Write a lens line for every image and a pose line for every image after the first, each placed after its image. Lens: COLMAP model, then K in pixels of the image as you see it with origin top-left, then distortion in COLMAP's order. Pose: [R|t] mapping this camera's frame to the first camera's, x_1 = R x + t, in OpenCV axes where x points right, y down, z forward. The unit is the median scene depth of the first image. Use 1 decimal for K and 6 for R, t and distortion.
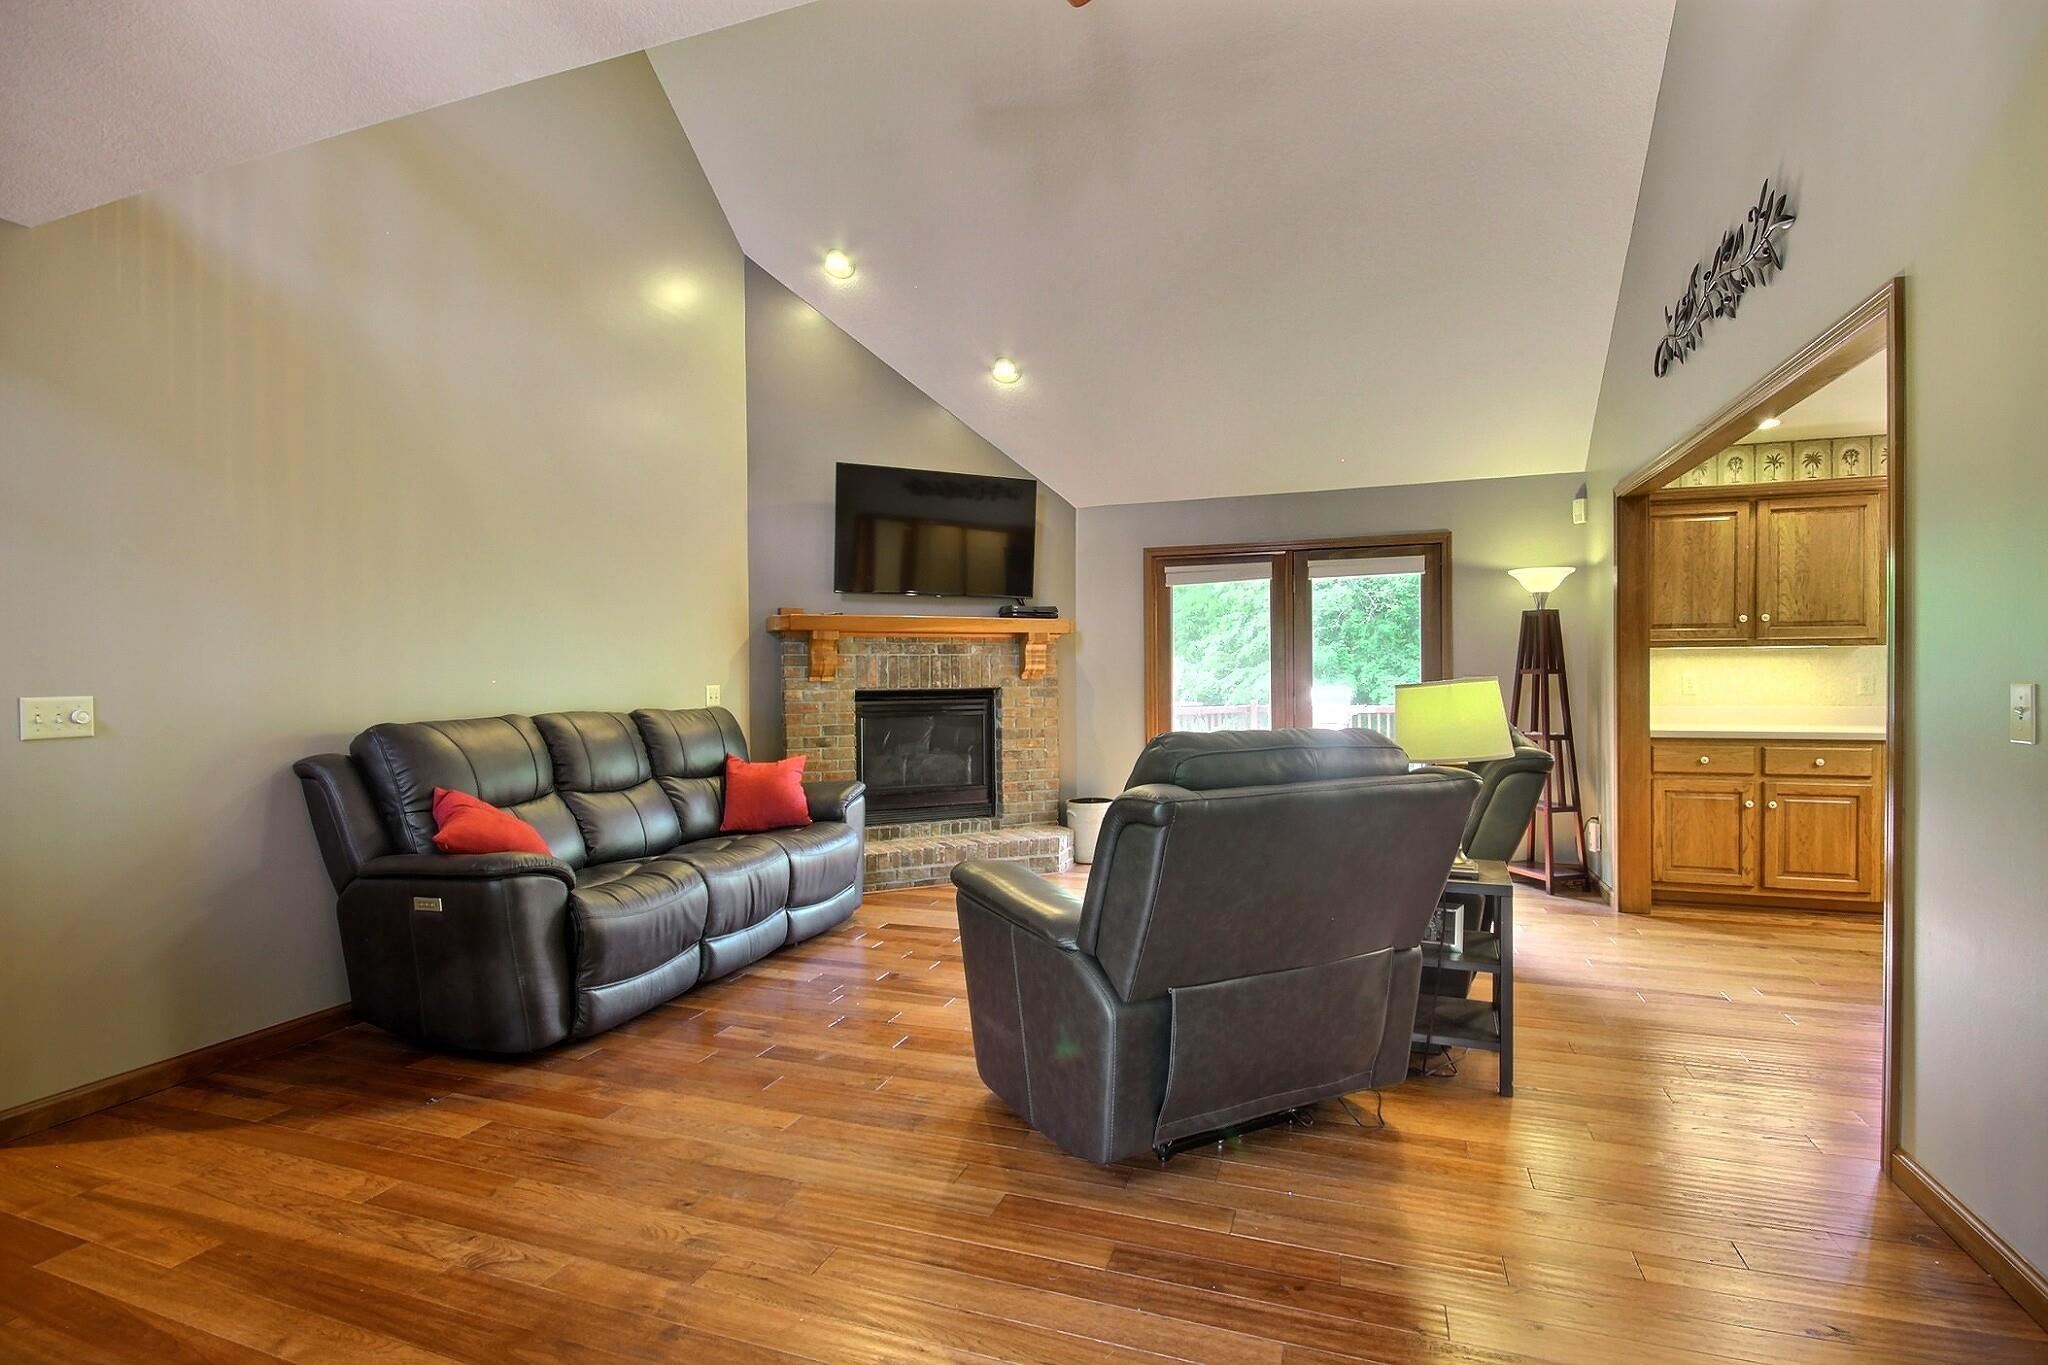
lens RADIAL K [[964.3, 0, 1011.7], [0, 964.3, 688.9], [0, 0, 1]] dist [-0.002275, -0.001647]
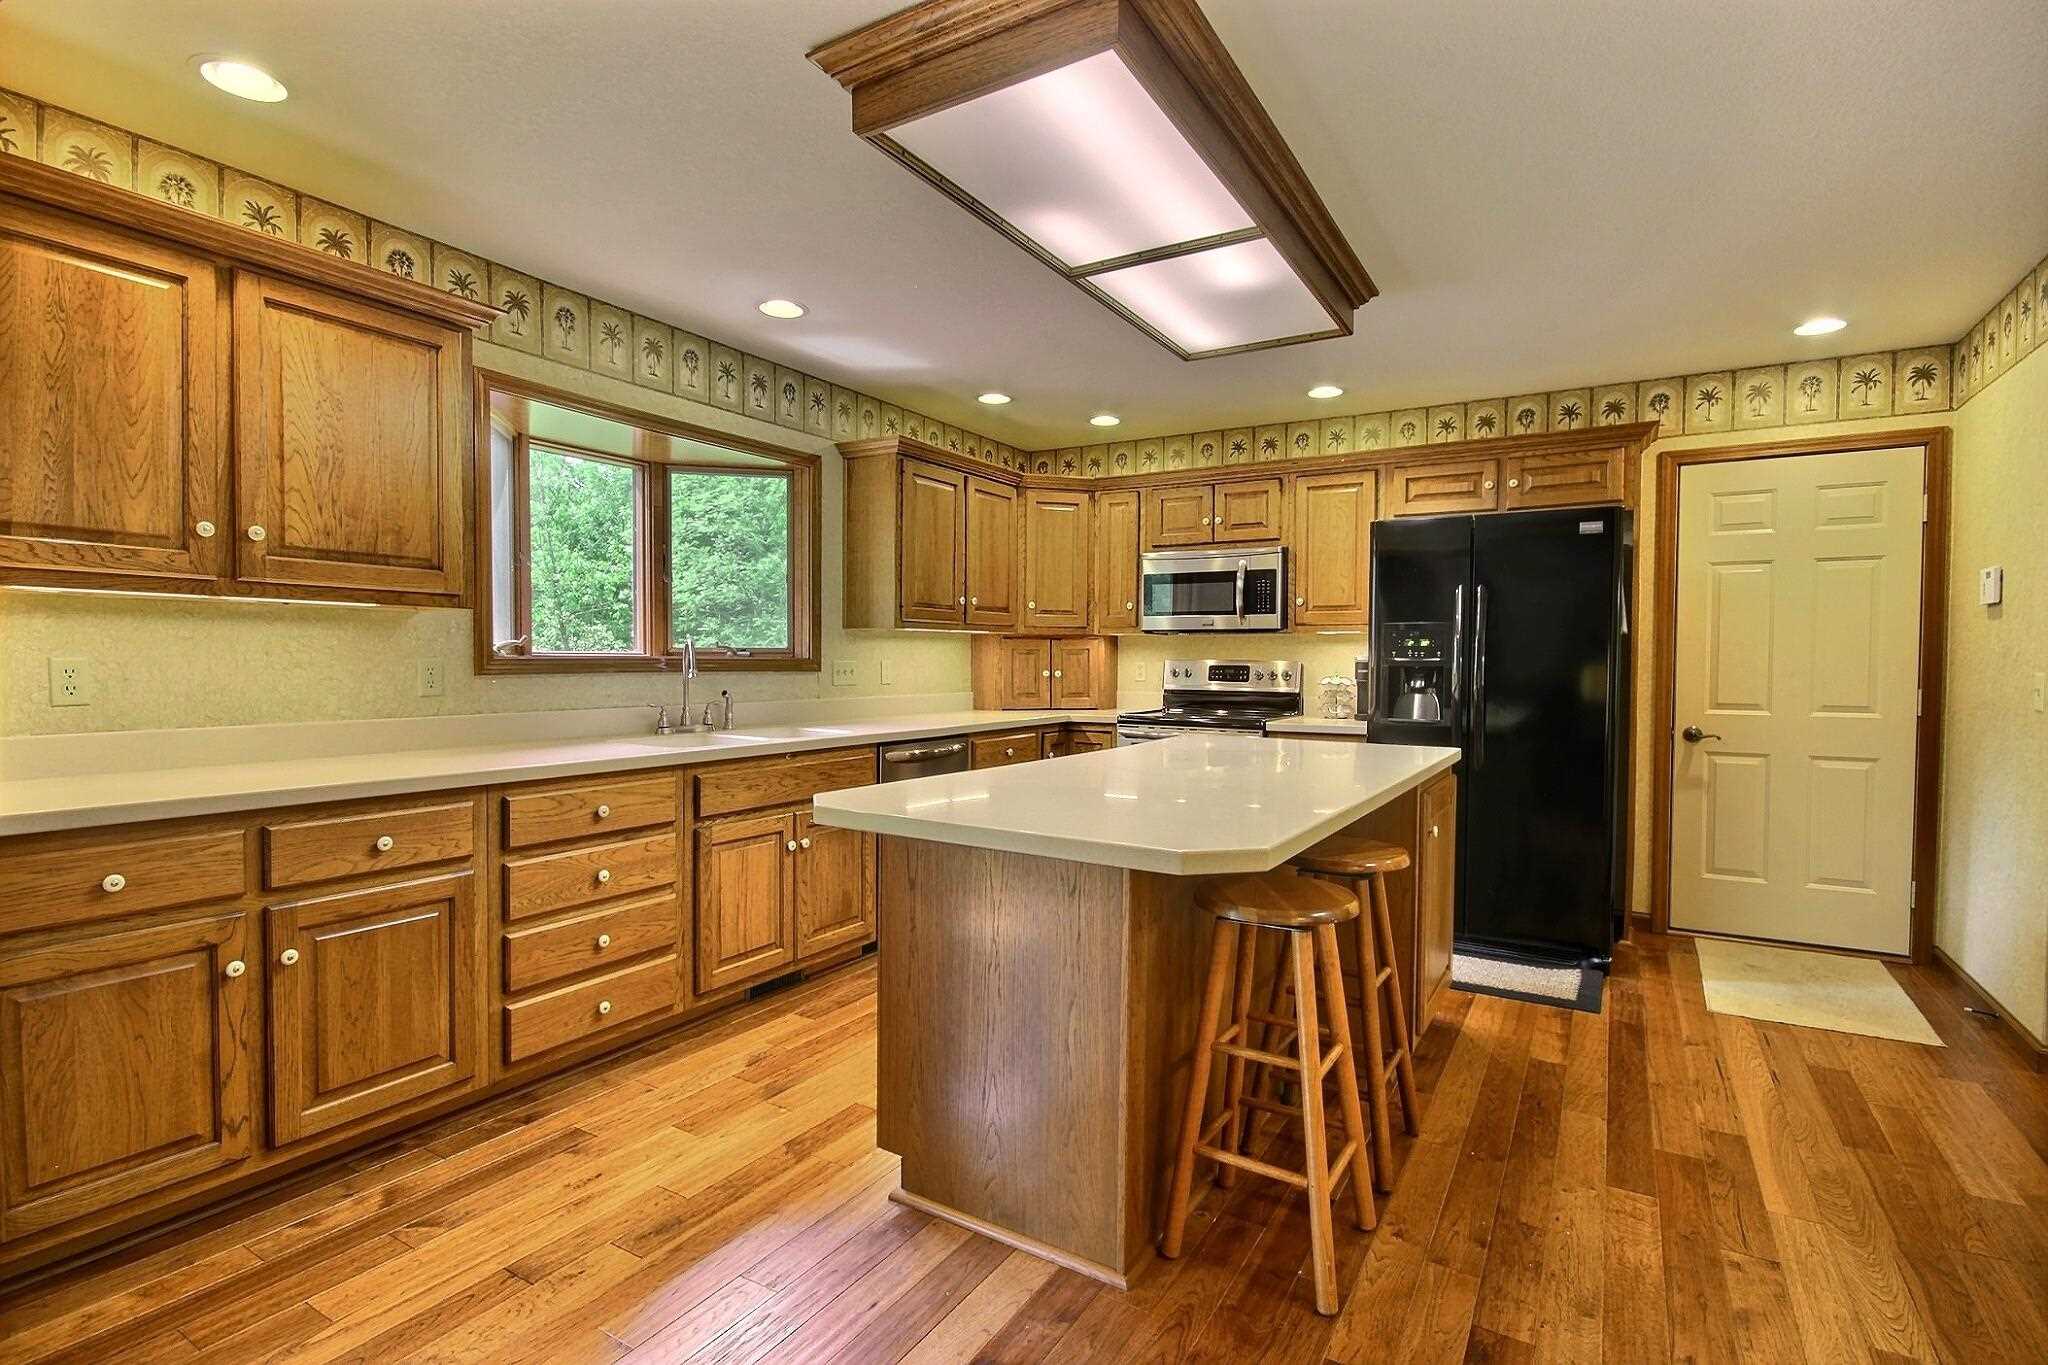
lens RADIAL K [[964.3, 0, 1034.6], [0, 964.3, 686.8], [0, 0, 1]] dist [-0.002275, -0.001647]
pose [[0.183755, -0.017632, 0.982814, 0.351497], [0.006863, 0.999838, 0.016655, -0.005878], [-0.982948, 0.003684, 0.183846, 0.484411]]
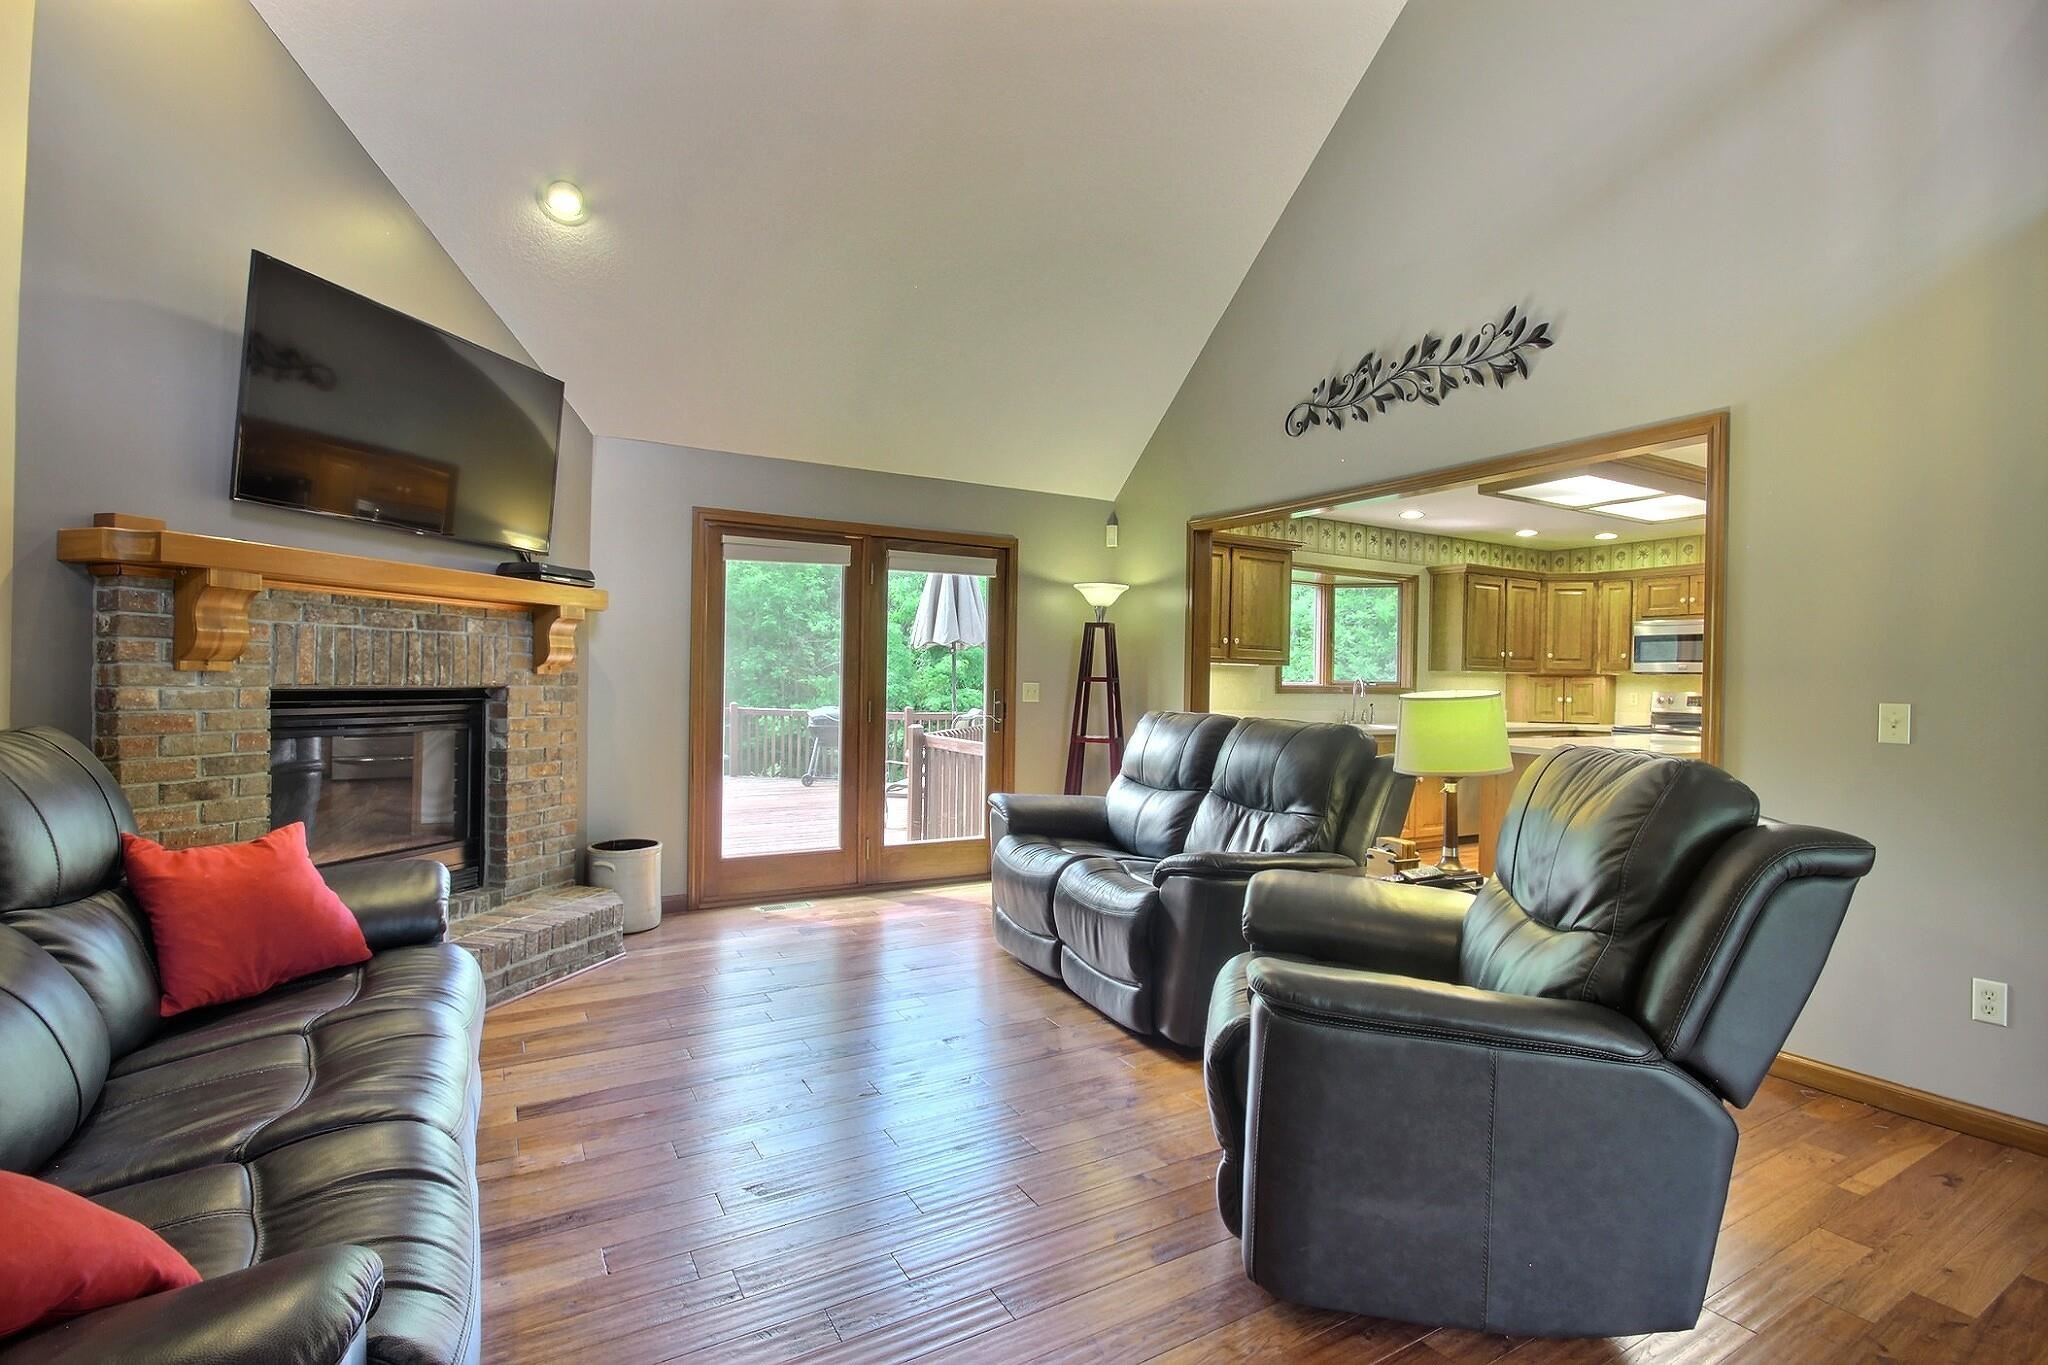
lens RADIAL K [[964.3, 0, 1012.3], [0, 964.3, 690.1], [0, 0, 1]] dist [-0.002275, -0.001647]
pose [[0.635976, 0.010910, 0.771631, -0.330654], [-0.013007, 0.999910, -0.003417, -0.001252], [-0.771599, -0.007864, 0.636061, 0.365886]]
